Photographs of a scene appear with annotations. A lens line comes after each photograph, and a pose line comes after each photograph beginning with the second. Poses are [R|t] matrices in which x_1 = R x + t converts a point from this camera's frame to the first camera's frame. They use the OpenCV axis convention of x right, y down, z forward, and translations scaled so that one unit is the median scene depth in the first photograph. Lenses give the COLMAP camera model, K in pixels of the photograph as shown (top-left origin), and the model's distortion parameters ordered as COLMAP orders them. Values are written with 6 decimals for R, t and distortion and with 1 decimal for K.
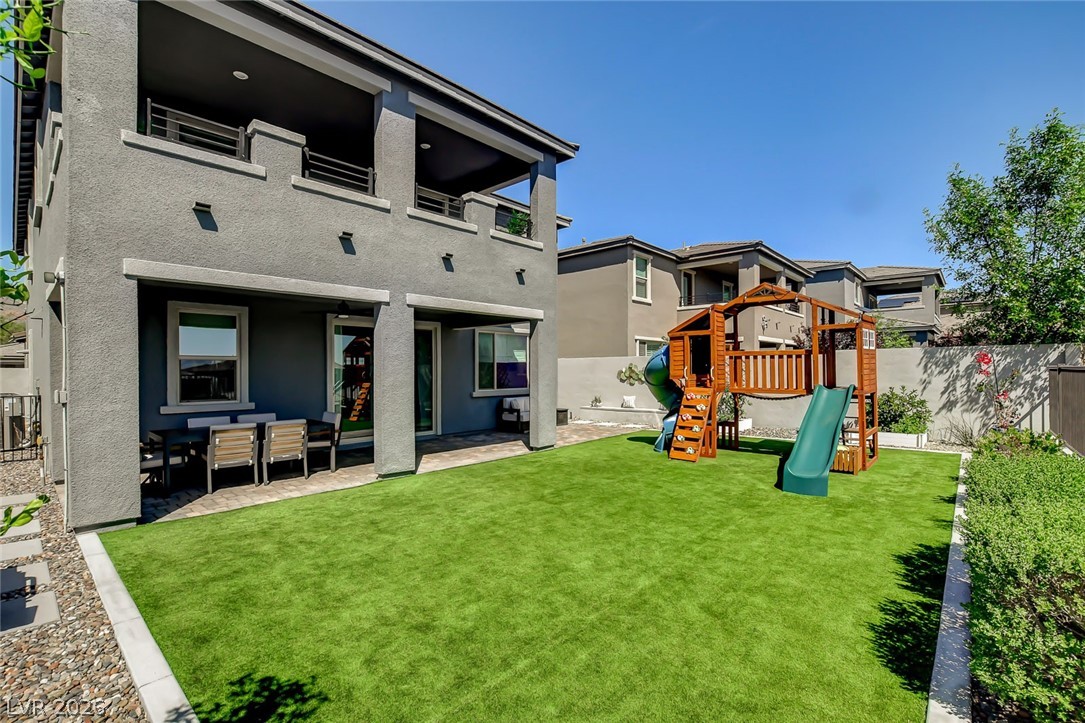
lens RADIAL K [[496.2, 0, 542.5], [0, 496.2, 361.5], [0, 0, 1]] dist [-0.054219, 0.011288]
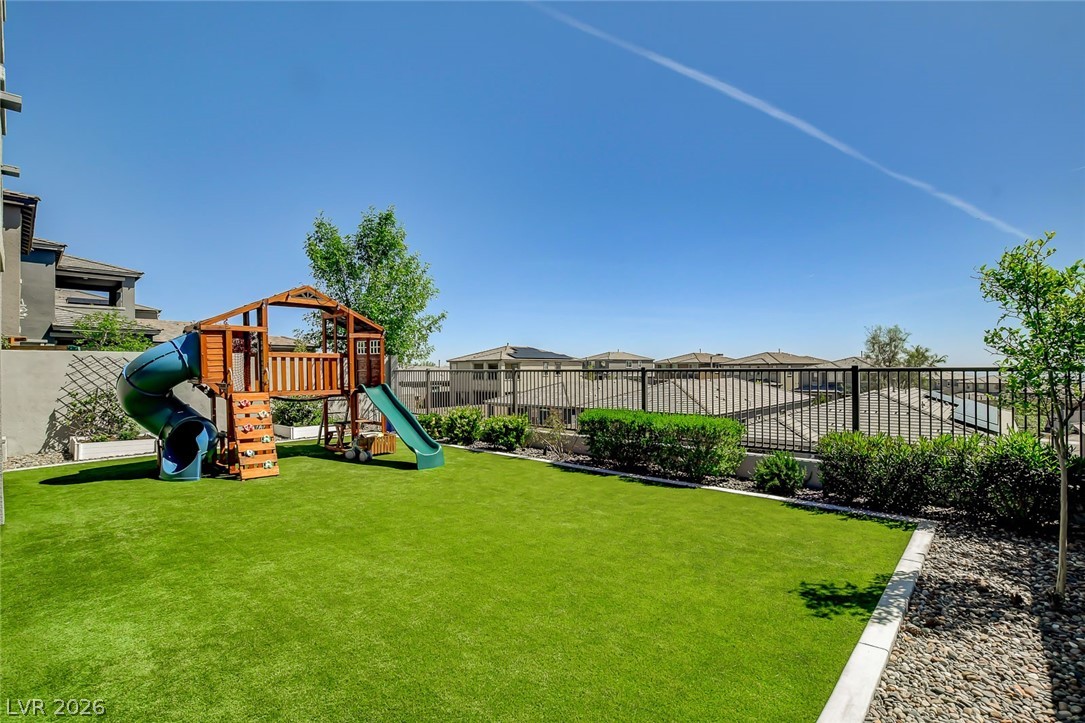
lens RADIAL K [[478.8, 0, 559.1], [0, 478.8, 357.5], [0, 0, 1]] dist [-0.028150, -0.000513]
pose [[0.010596, 0.031665, 0.999442, -1.244903], [-0.012599, 0.999423, -0.031531, 0.028171], [-0.999864, -0.012258, 0.010989, 1.112419]]
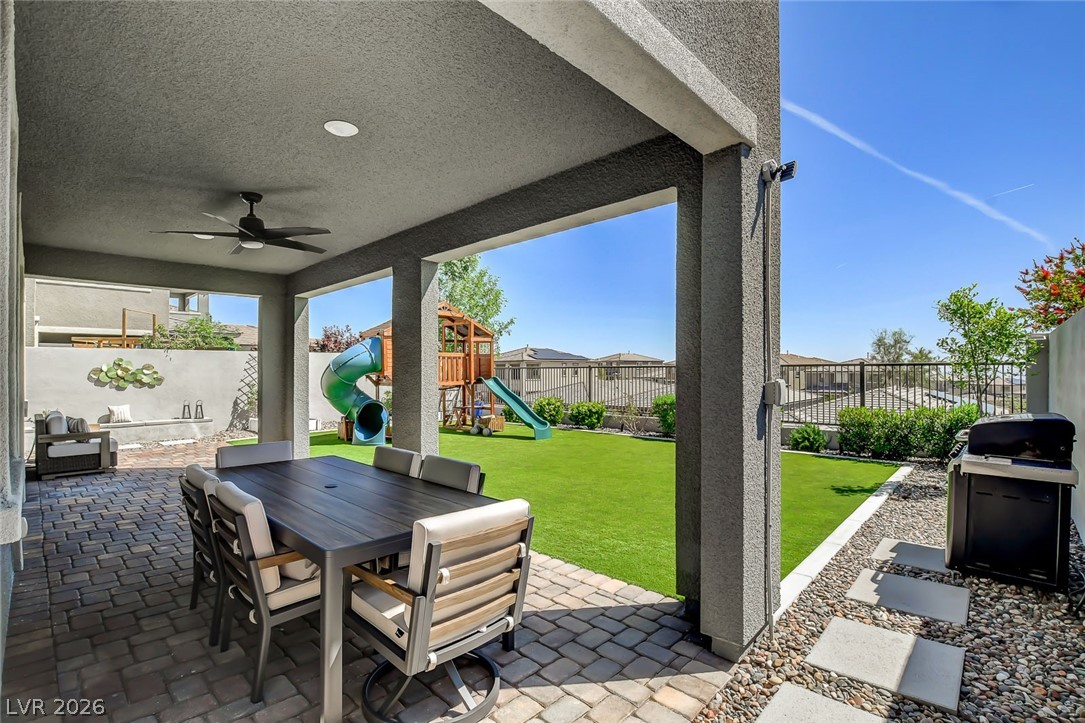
lens RADIAL K [[506.3, 0, 542.5], [0, 506.3, 361.5], [0, 0, 1]] dist [-0.030718, 0.000354]
pose [[0.019622, 0.027633, 0.999426, -2.022014], [-0.014109, 0.999526, -0.027359, 0.076440], [-0.999708, -0.013564, 0.020002, 1.590789]]
